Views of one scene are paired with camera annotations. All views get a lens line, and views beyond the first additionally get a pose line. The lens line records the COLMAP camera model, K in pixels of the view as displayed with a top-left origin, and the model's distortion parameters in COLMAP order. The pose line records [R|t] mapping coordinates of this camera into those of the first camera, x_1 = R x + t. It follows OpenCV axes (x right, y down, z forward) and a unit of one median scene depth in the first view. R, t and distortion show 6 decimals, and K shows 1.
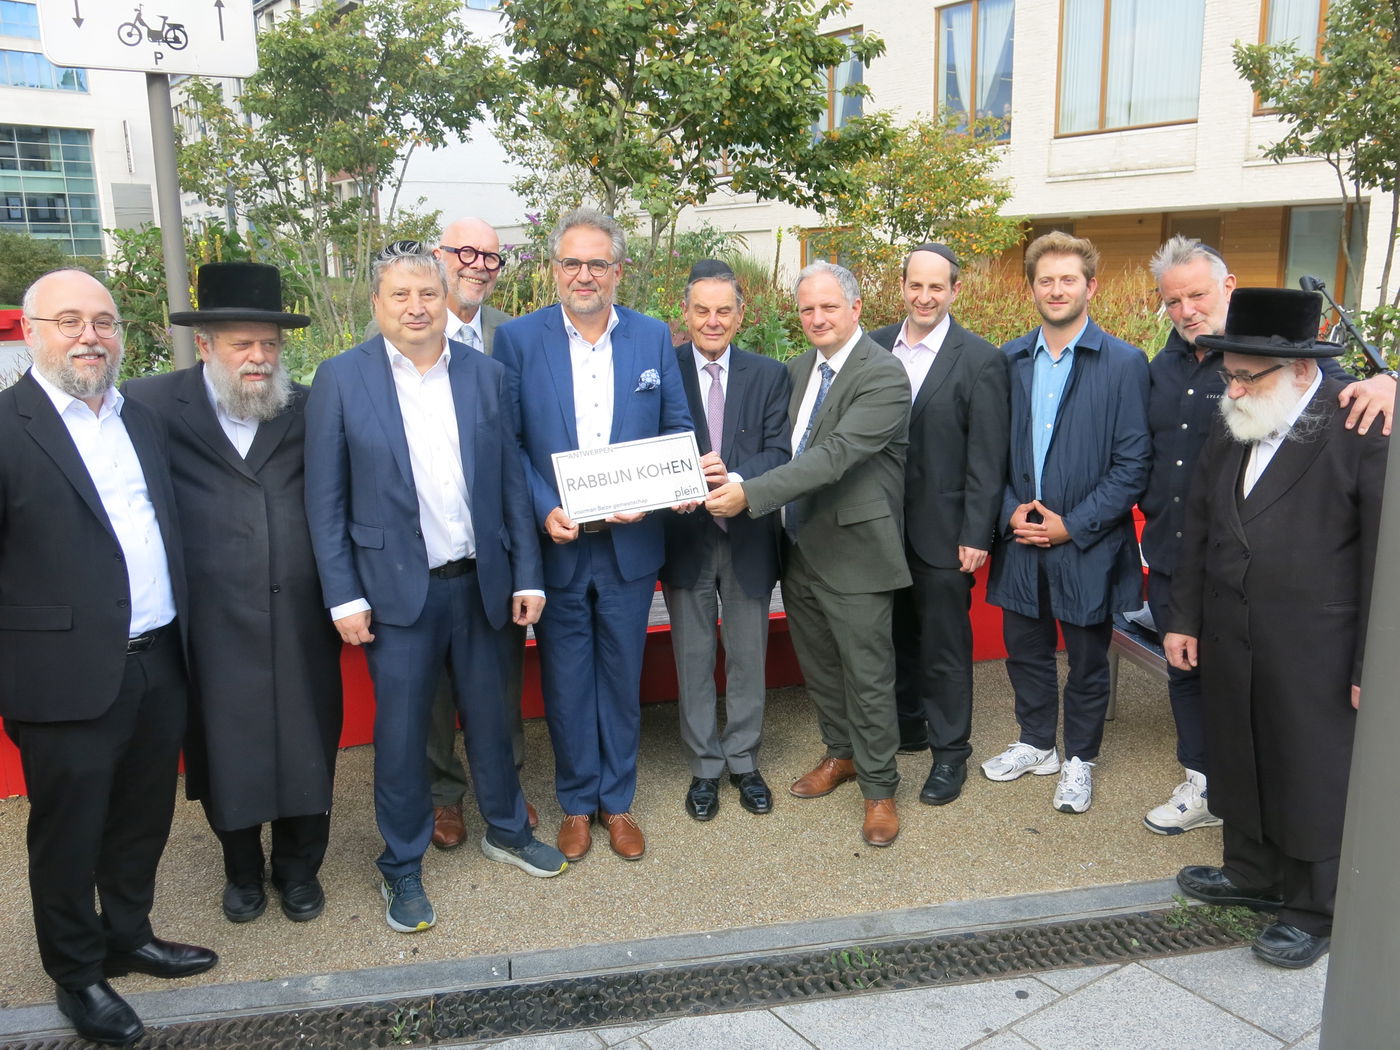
lens RADIAL K [[1175.6, 0, 700.0], [0, 1175.6, 525.0], [0, 0, 1]] dist [-0.023709, 0.009051]
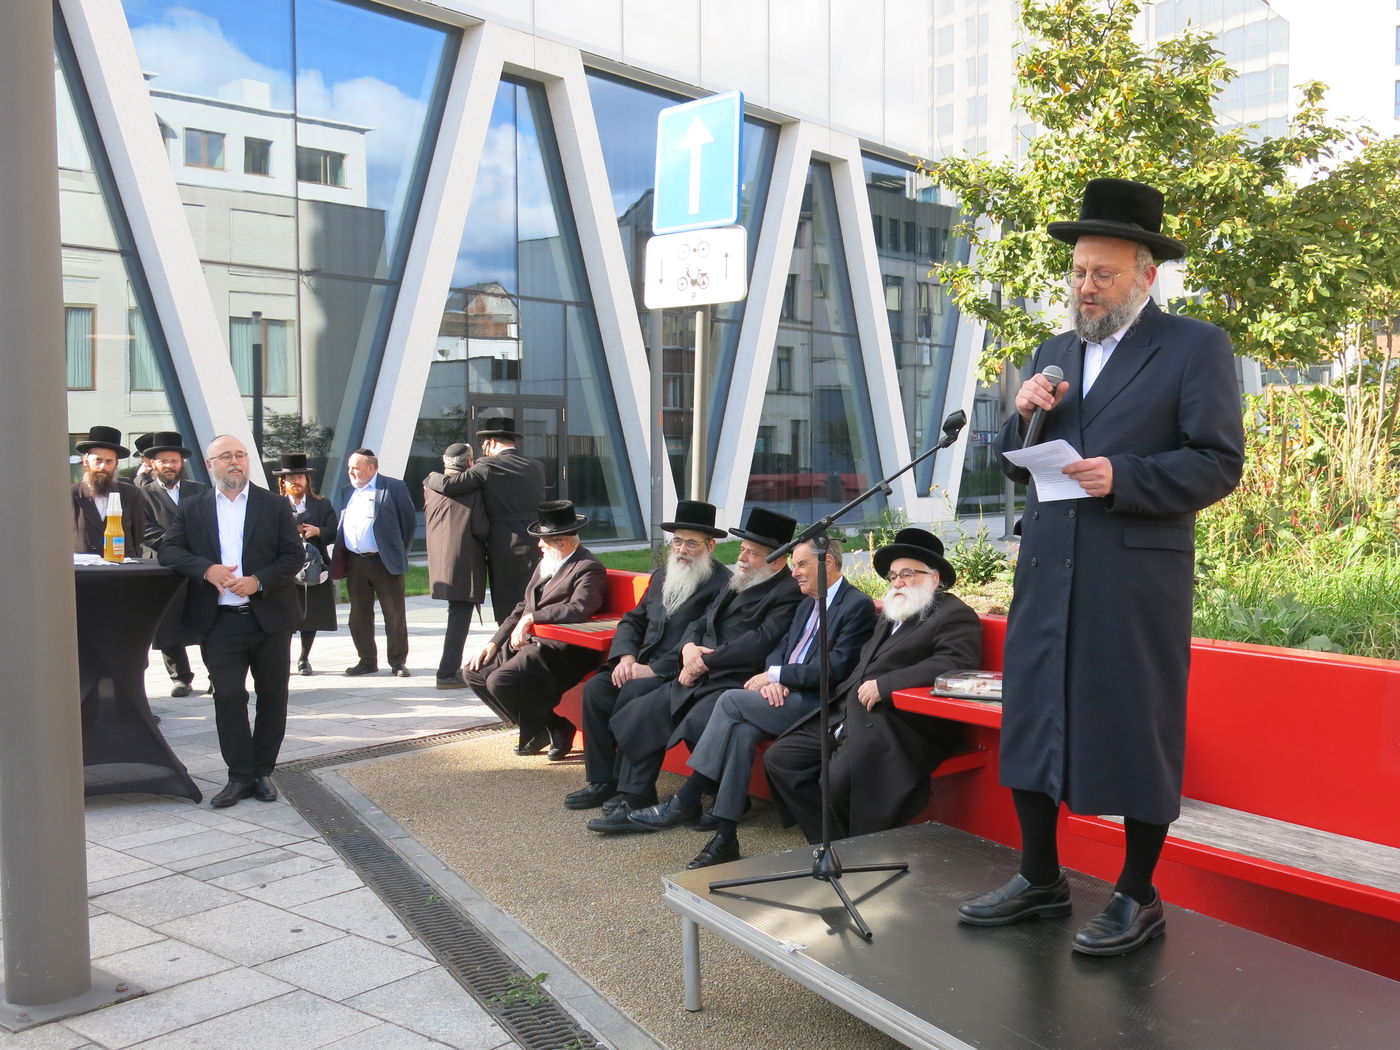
lens RADIAL K [[1425.1, 0, 700.0], [0, 1425.1, 525.0], [0, 0, 1]] dist [-0.025484, -0.021103]
pose [[0.300792, 0.063280, -0.951588, 1.572455], [-0.204495, 0.978868, 0.000454, -0.126794], [0.931508, 0.194458, 0.307375, 0.575179]]
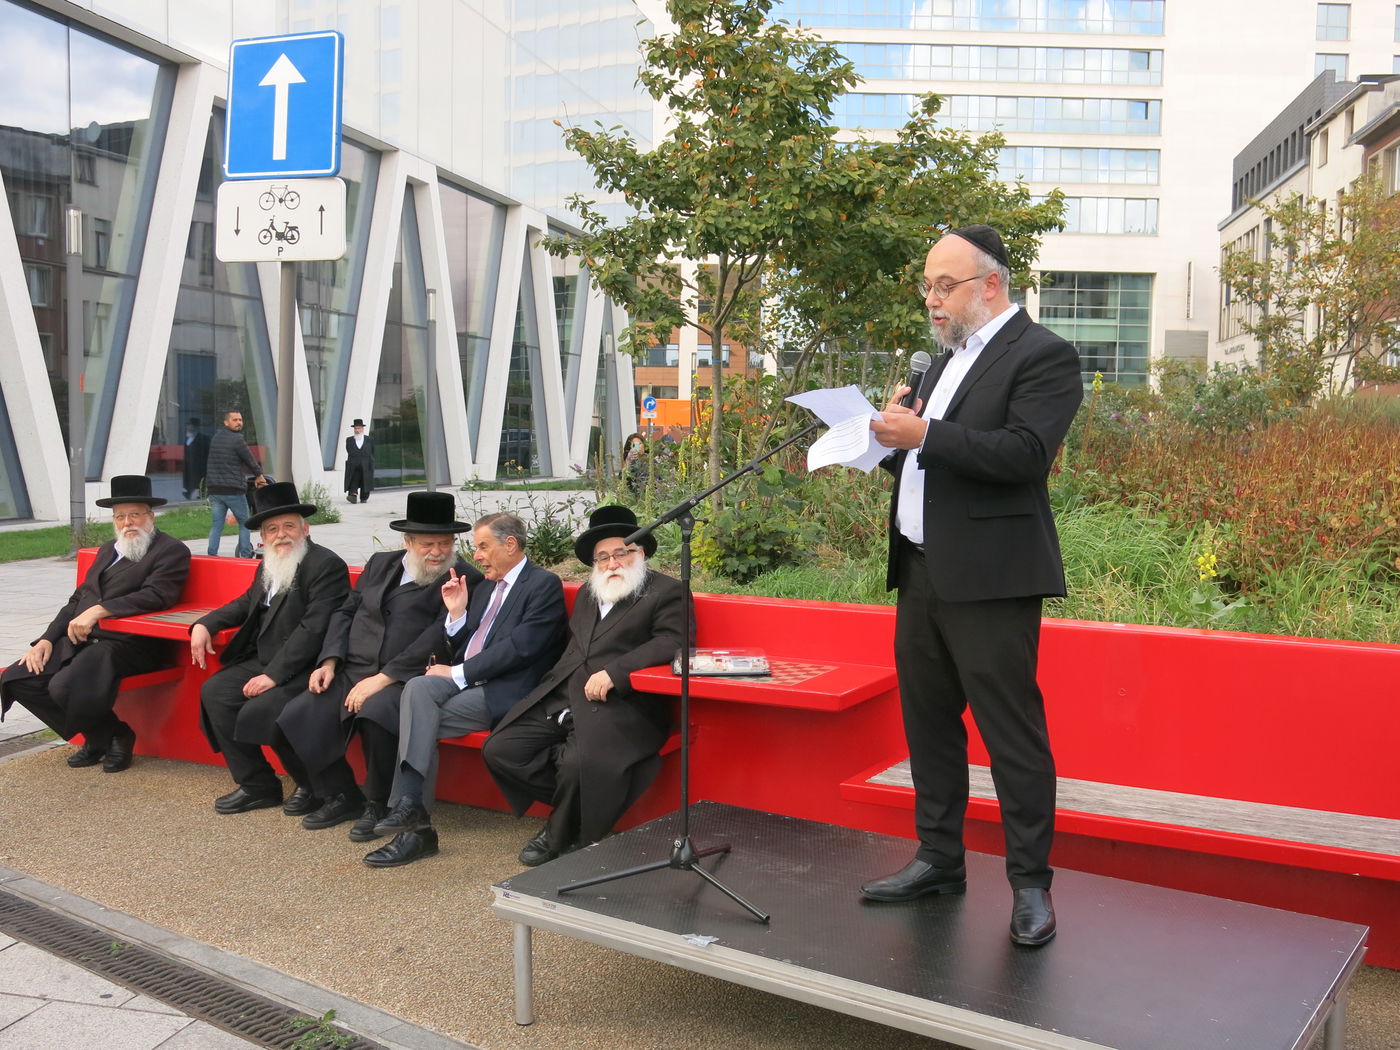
lens RADIAL K [[1445.0, 0, 700.0], [0, 1445.0, 525.0], [0, 0, 1]] dist [-0.018805, -0.017431]
pose [[0.684680, 0.074793, -0.724996, 1.352743], [-0.181269, 0.980940, -0.069992, -0.058125], [0.705942, 0.179342, 0.685188, 0.272791]]
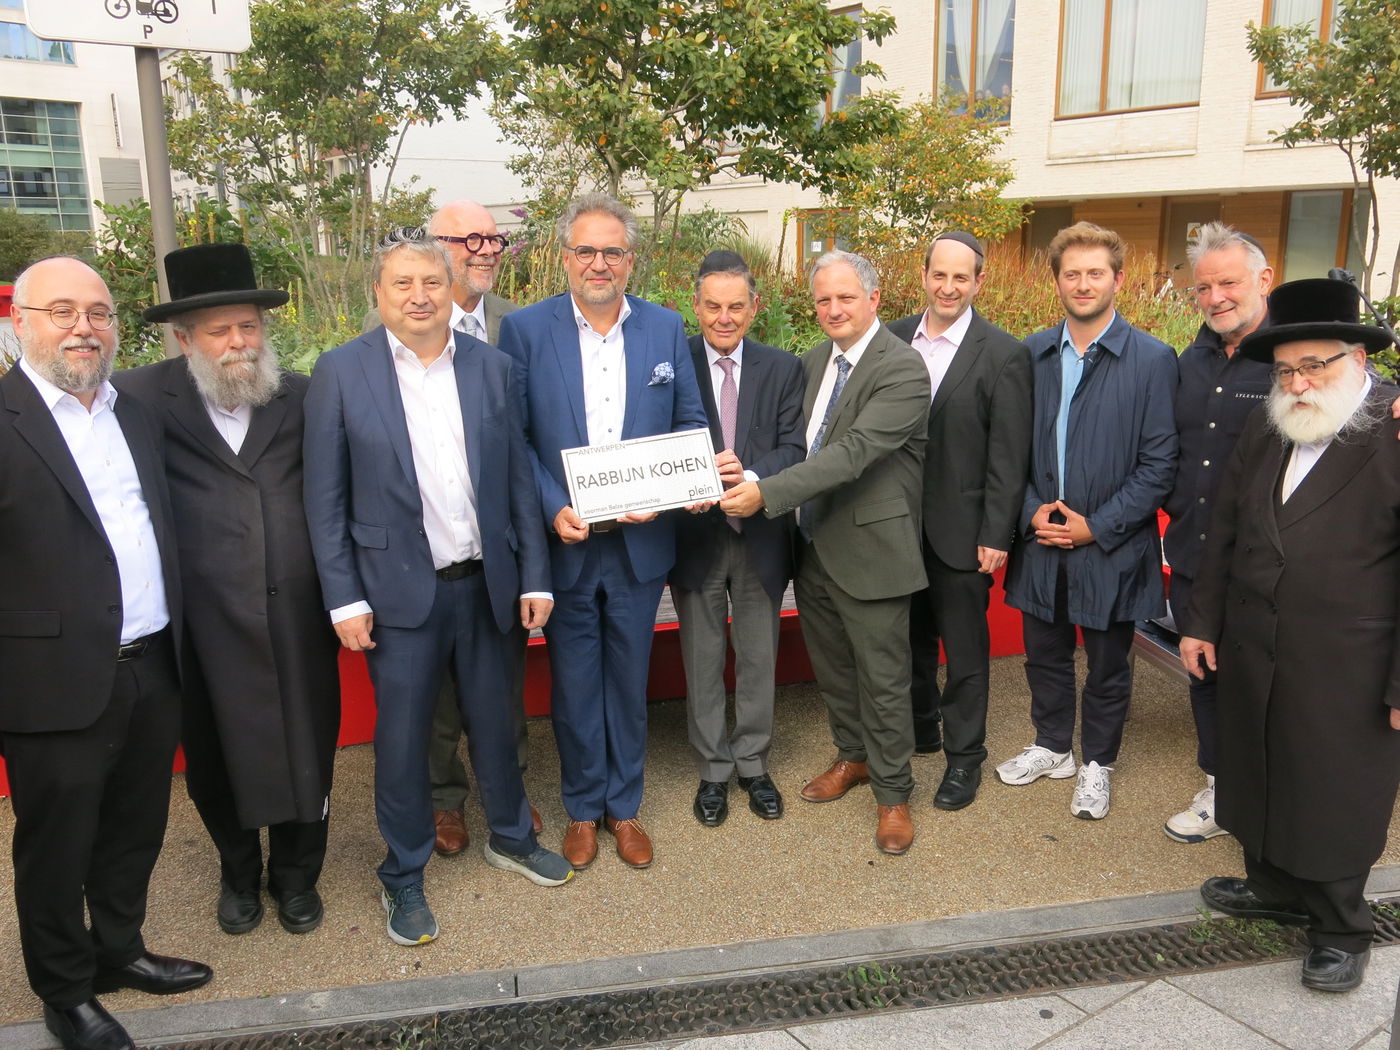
lens RADIAL K [[1175.6, 0, 700.0], [0, 1175.6, 525.0], [0, 0, 1]] dist [-0.023709, 0.009051]
pose [[0.999954, 0.005608, 0.007835, -0.016892], [-0.005740, 0.999842, 0.016839, -0.014328], [-0.007740, -0.016883, 0.999828, 0.032825]]
